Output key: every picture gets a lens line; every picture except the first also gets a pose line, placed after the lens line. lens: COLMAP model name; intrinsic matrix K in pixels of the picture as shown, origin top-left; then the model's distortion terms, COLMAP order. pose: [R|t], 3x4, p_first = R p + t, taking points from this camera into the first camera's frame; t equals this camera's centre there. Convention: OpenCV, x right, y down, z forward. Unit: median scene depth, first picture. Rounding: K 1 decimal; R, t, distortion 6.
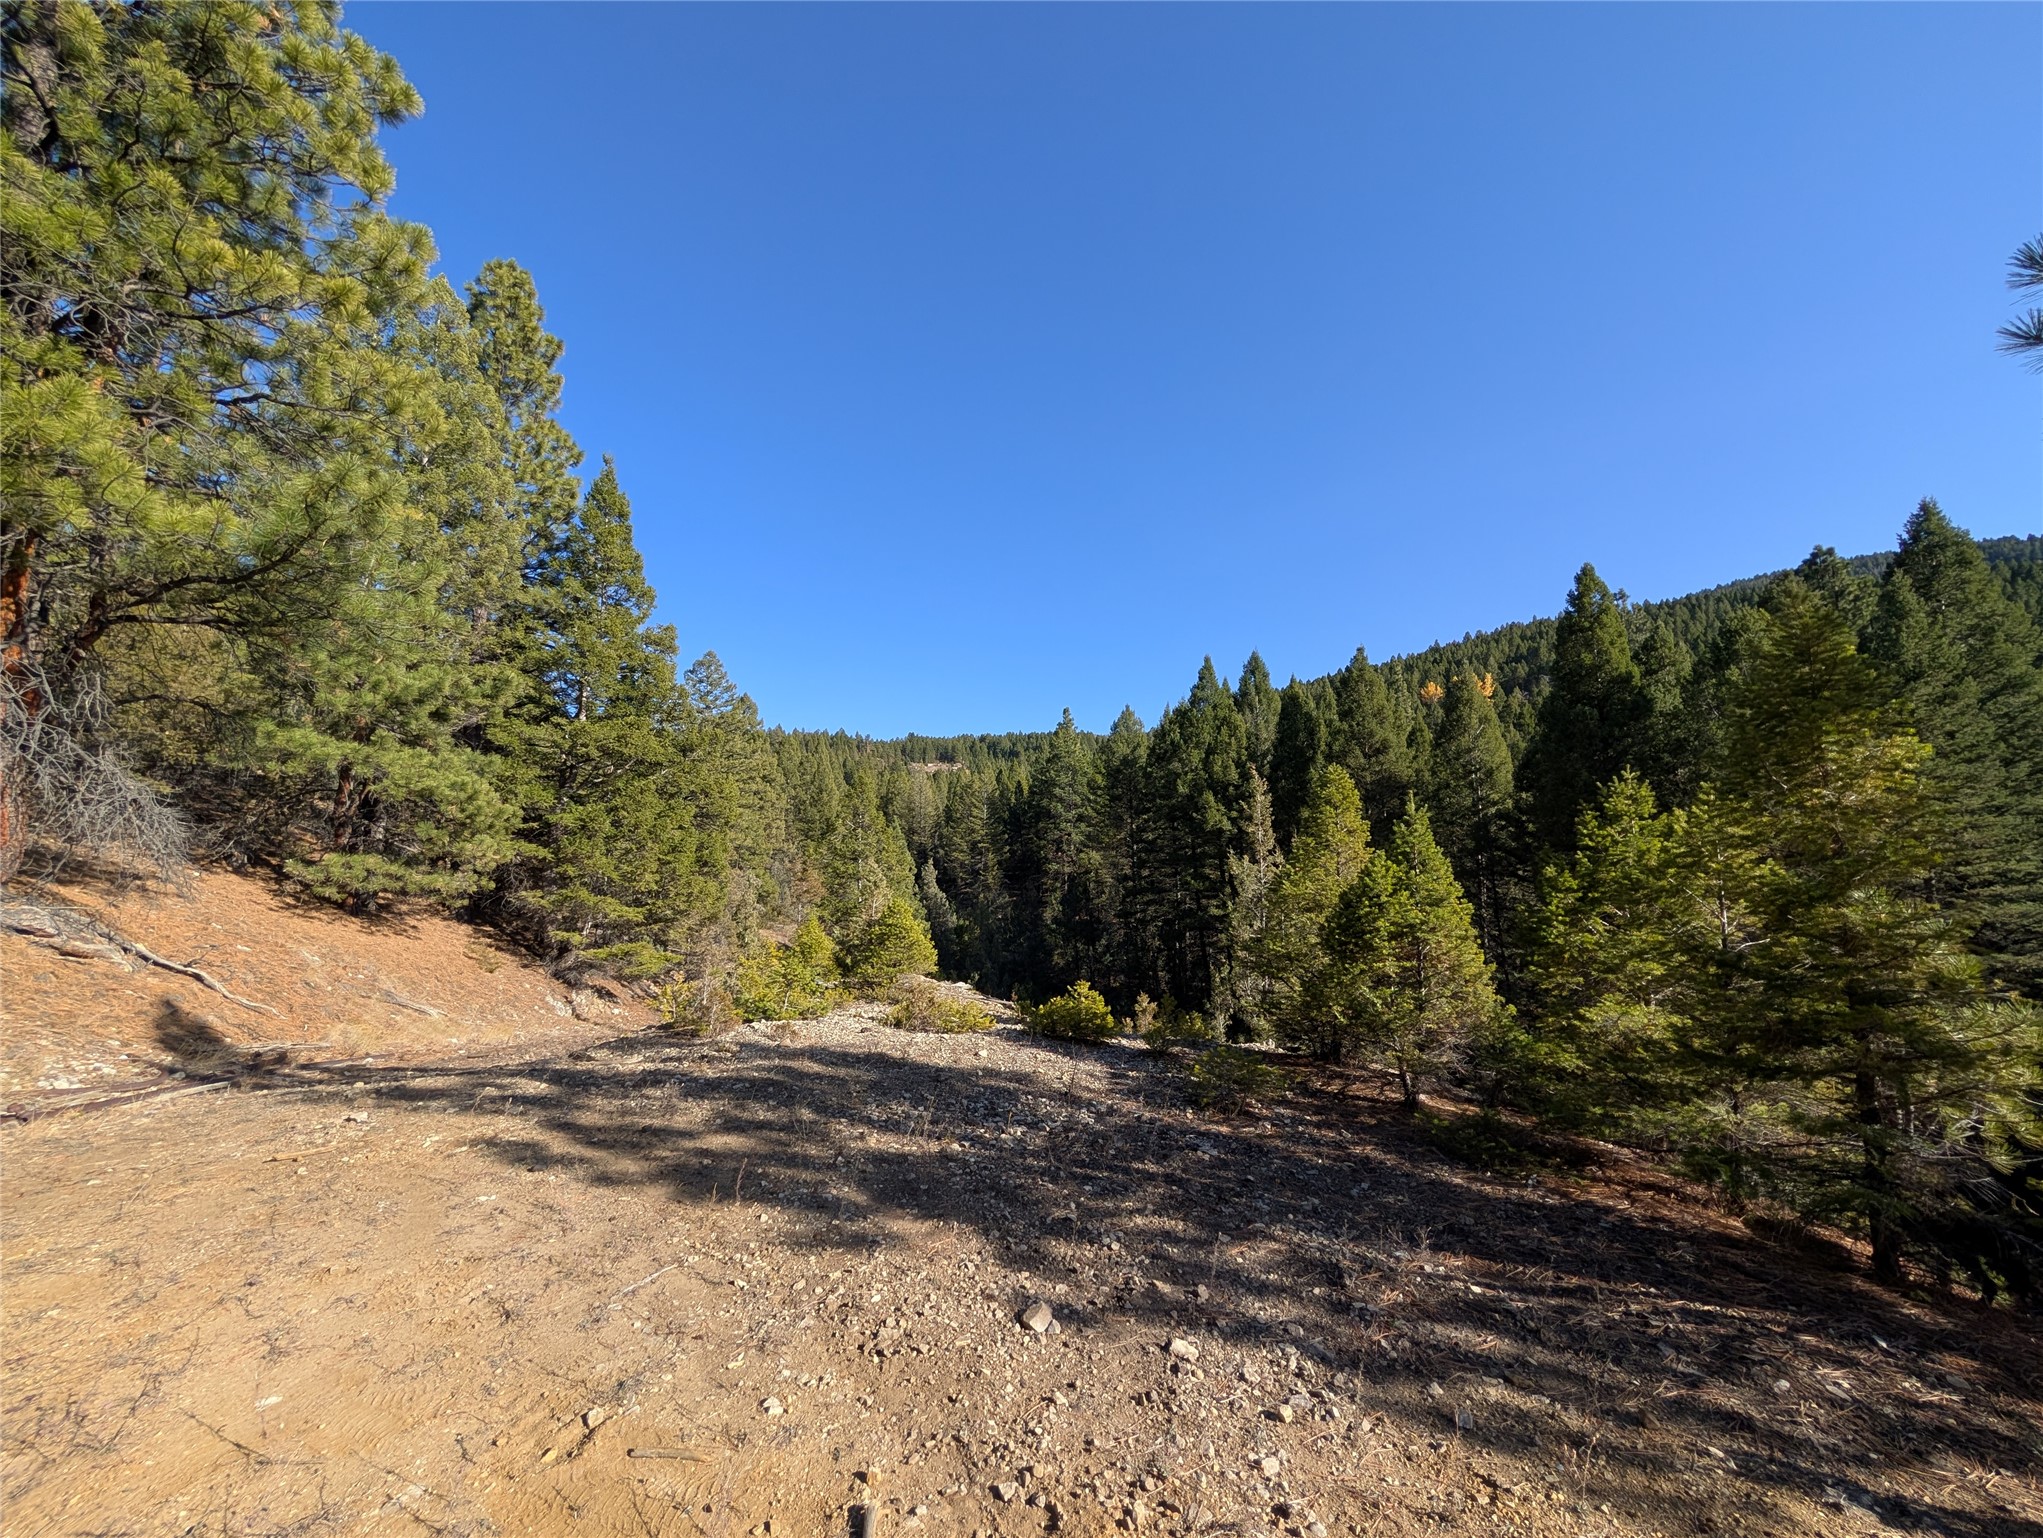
lens RADIAL K [[773.1, 0, 1028.0], [0, 773.1, 767.7], [0, 0, 1]] dist [-0.001495, -0.000254]
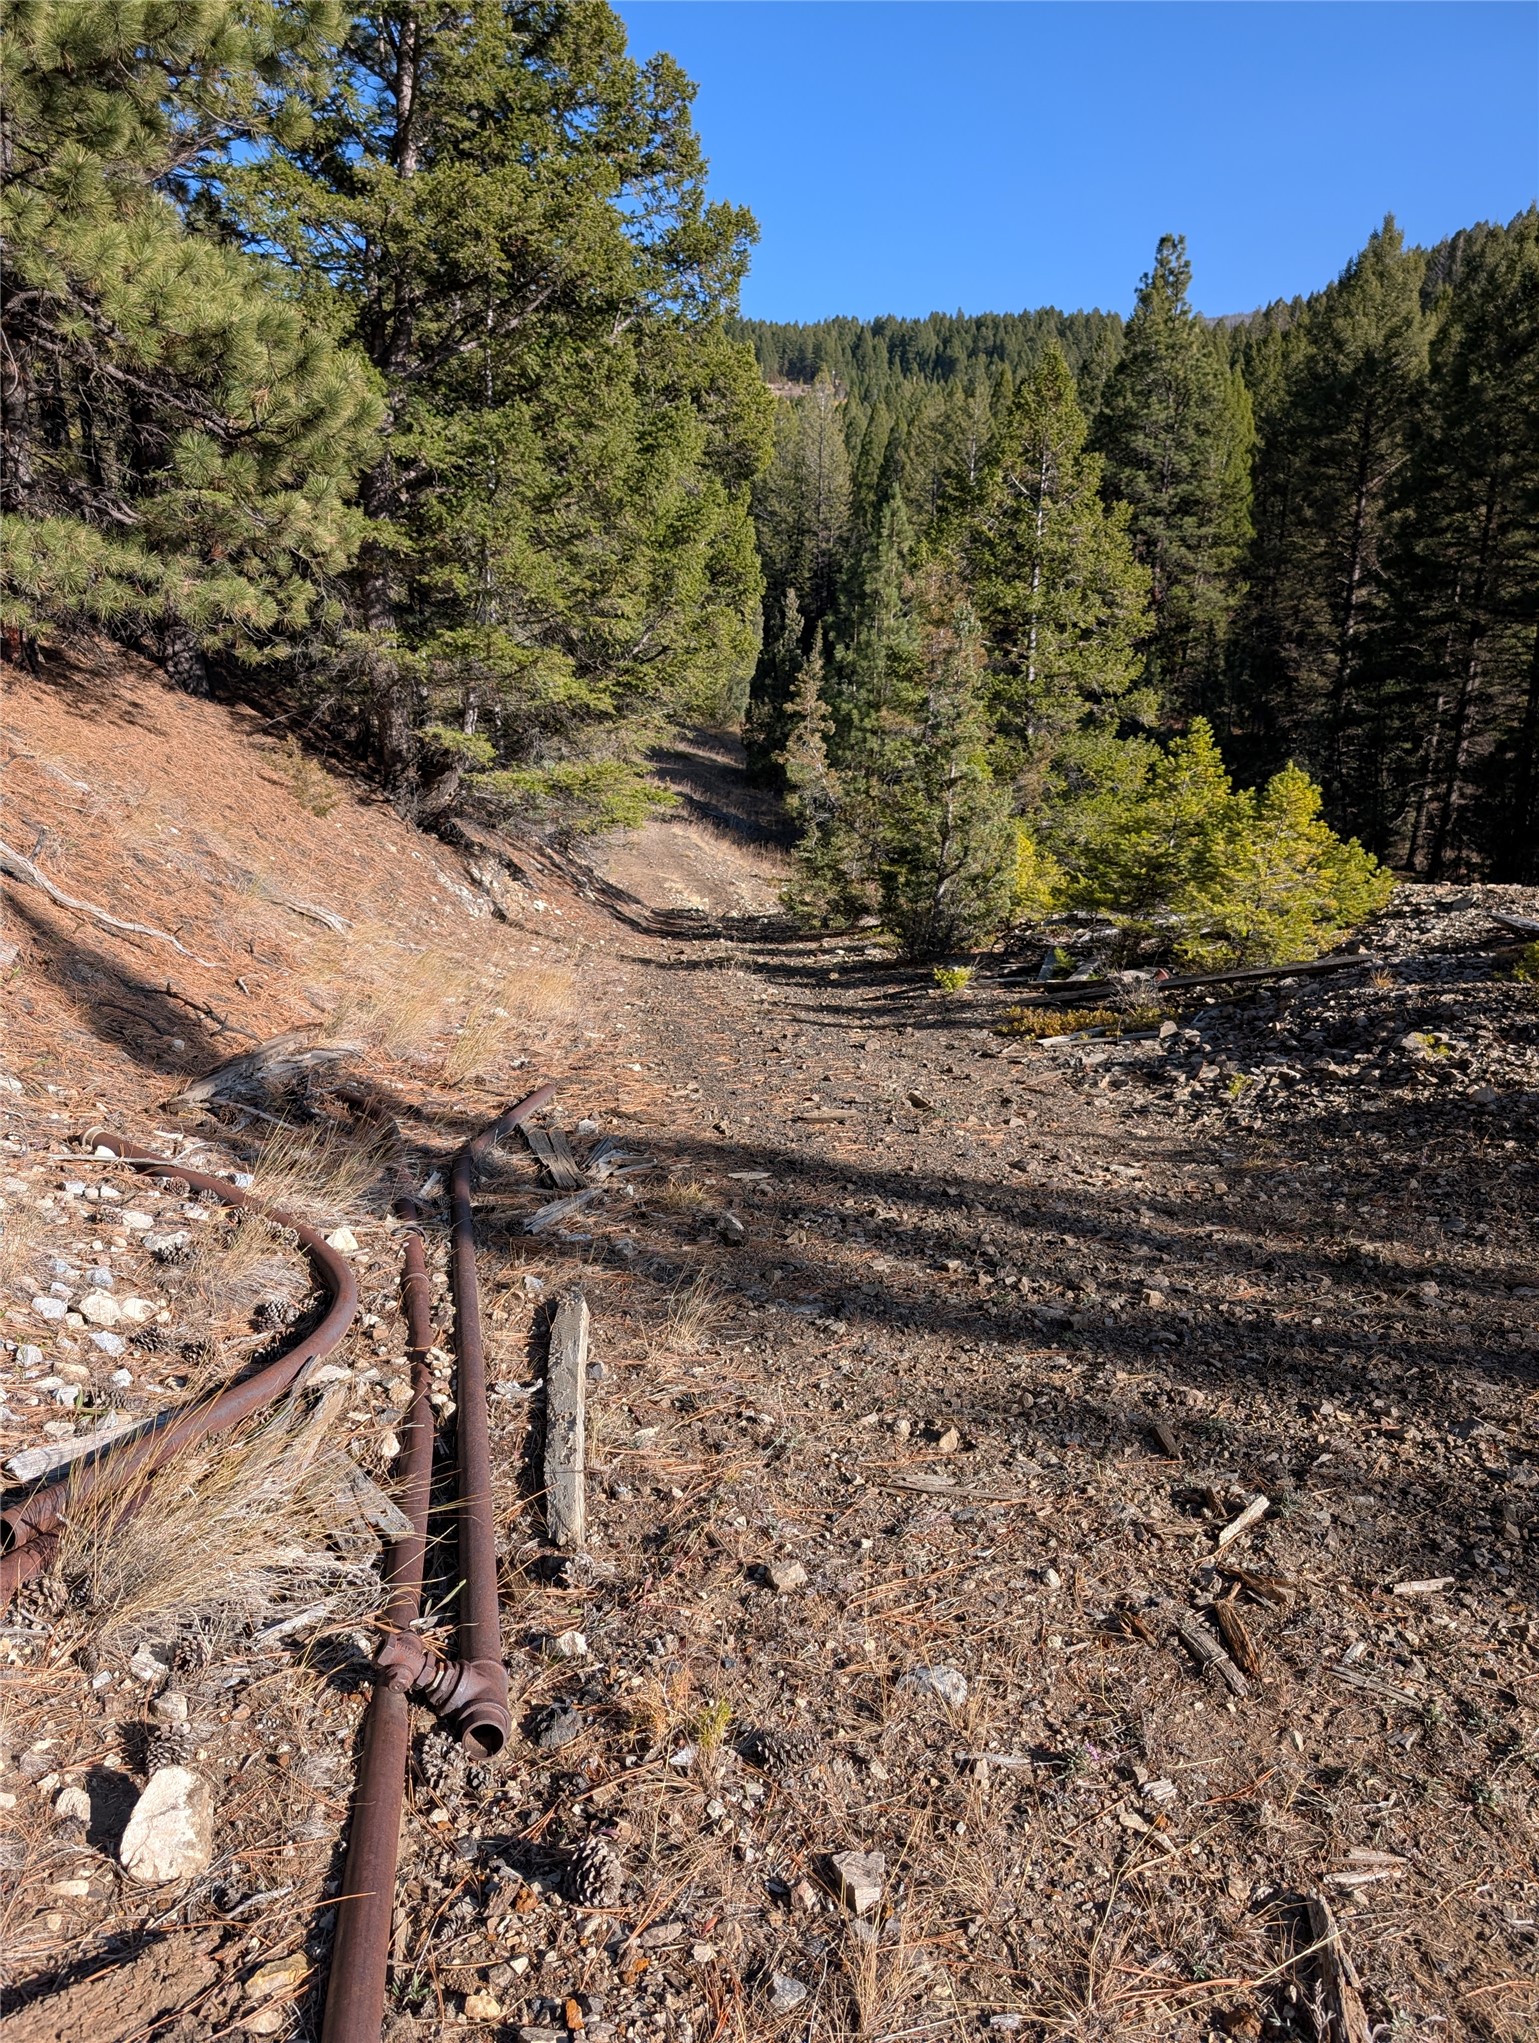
lens RADIAL K [[1511.9, 0, 769.5], [0, 1511.9, 1021.5], [0, 0, 1]] dist [0.000010, 0.001290]
pose [[0.992996, 0.056267, -0.103889, -0.309515], [-0.012299, 0.923765, 0.382761, 0.038041], [0.117505, -0.378803, 0.917987, 0.179423]]
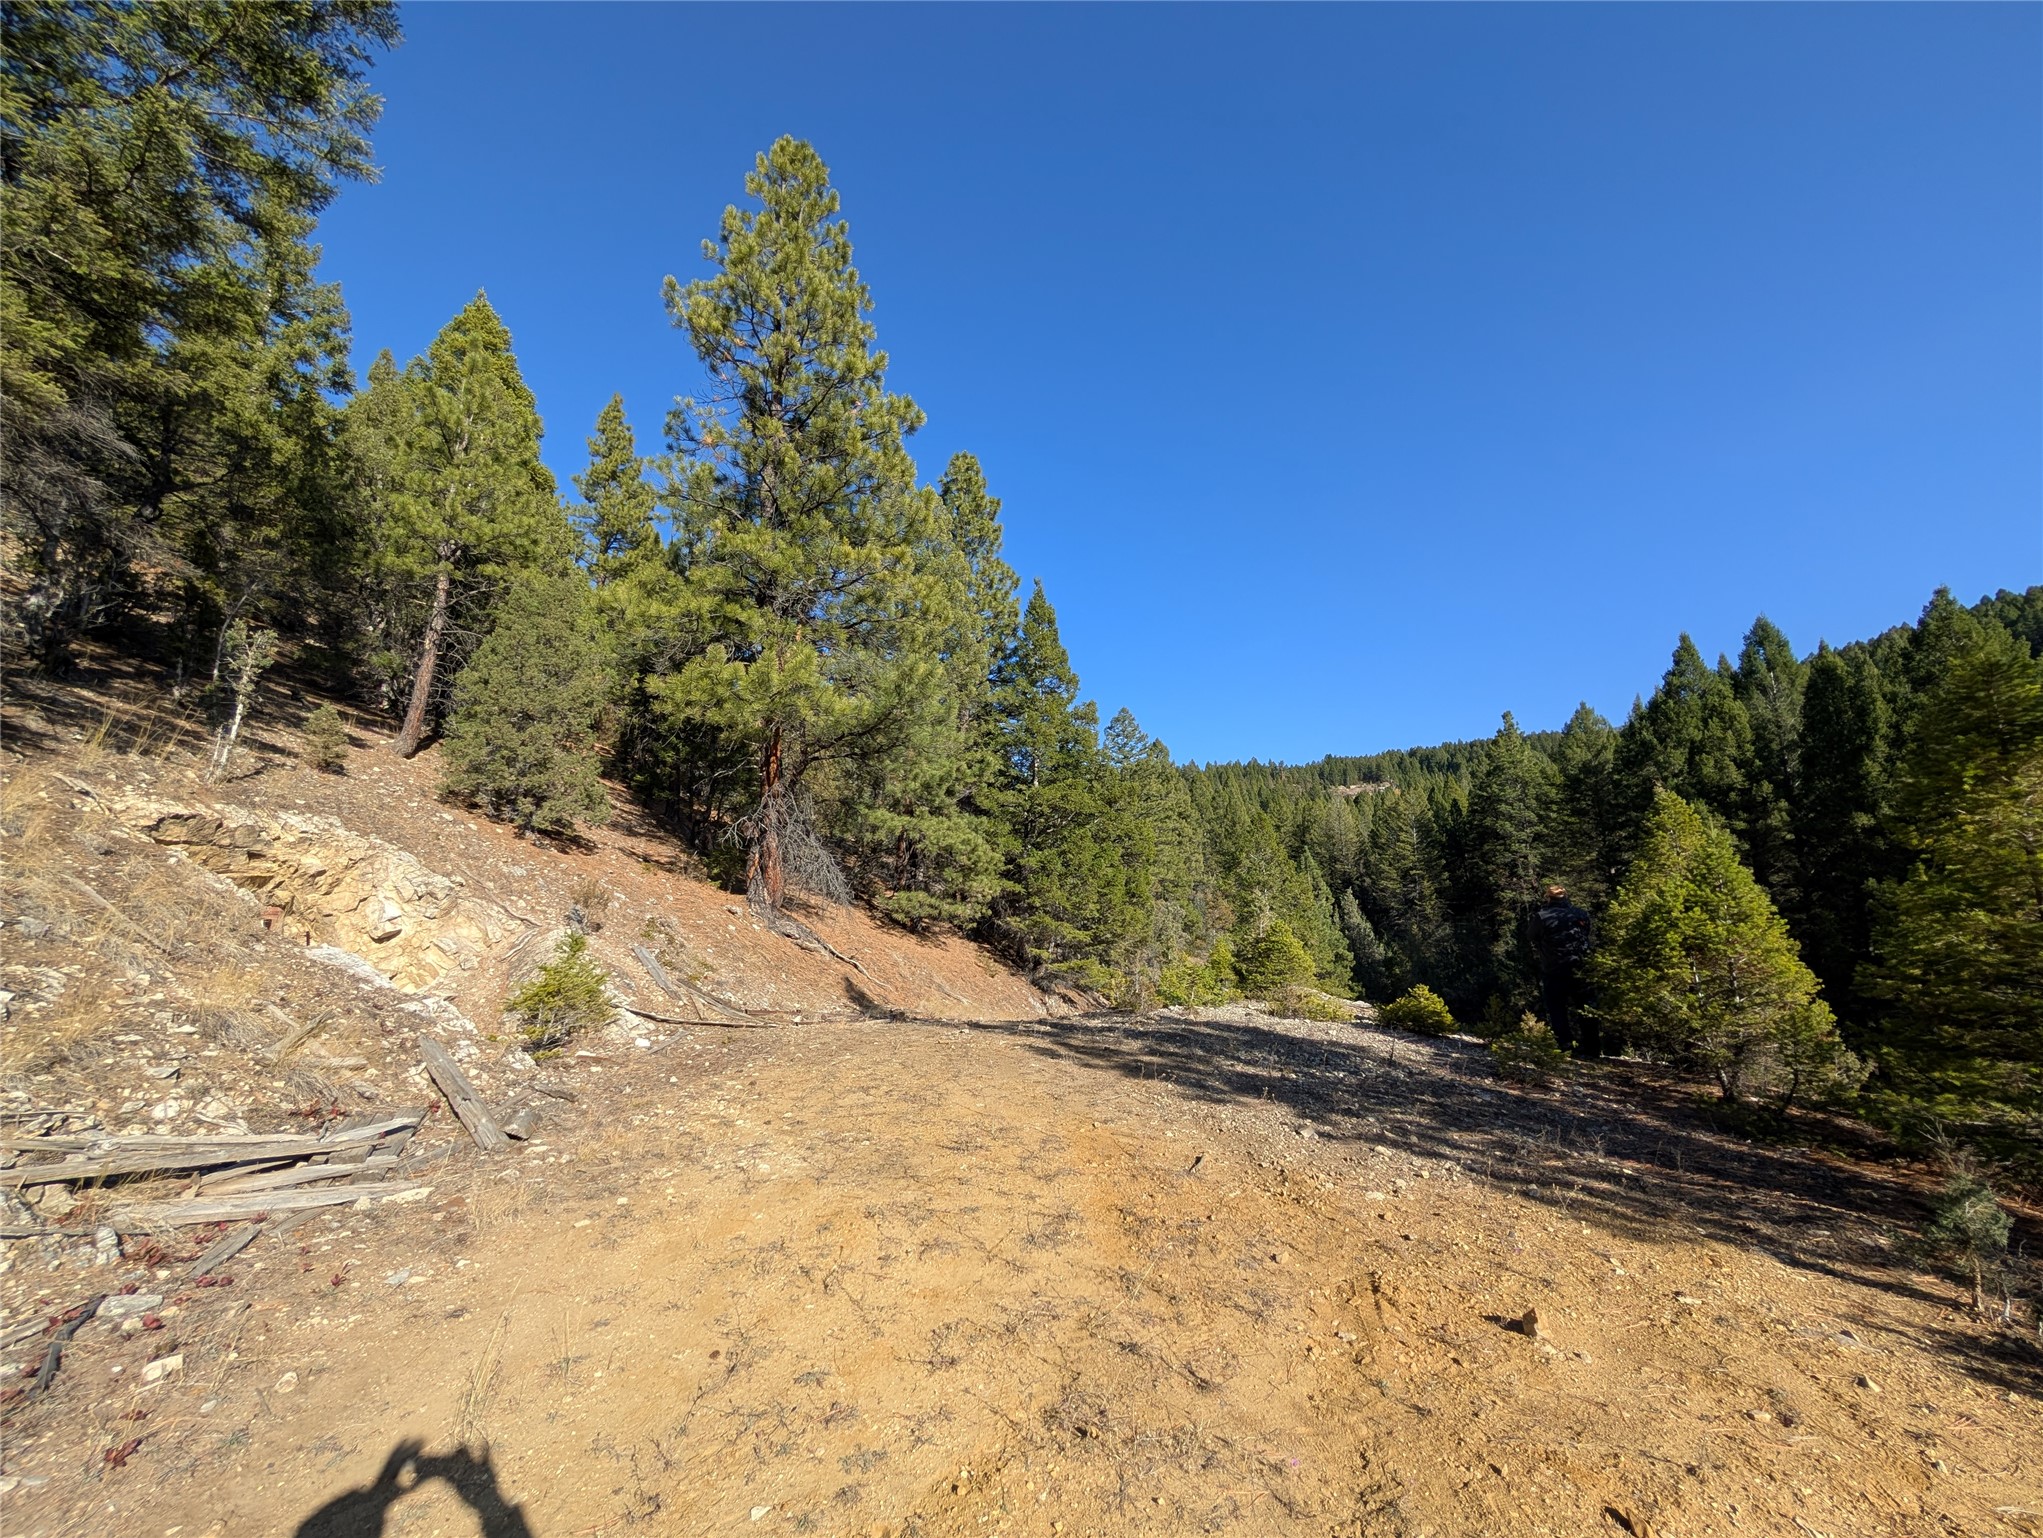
lens RADIAL K [[773.1, 0, 1028.0], [0, 773.1, 767.7], [0, 0, 1]] dist [-0.001495, -0.000254]
pose [[0.862360, -0.094548, -0.497388, 0.061088], [0.074773, 0.995419, -0.059577, -0.014277], [0.500743, 0.014186, 0.865480, -0.132799]]
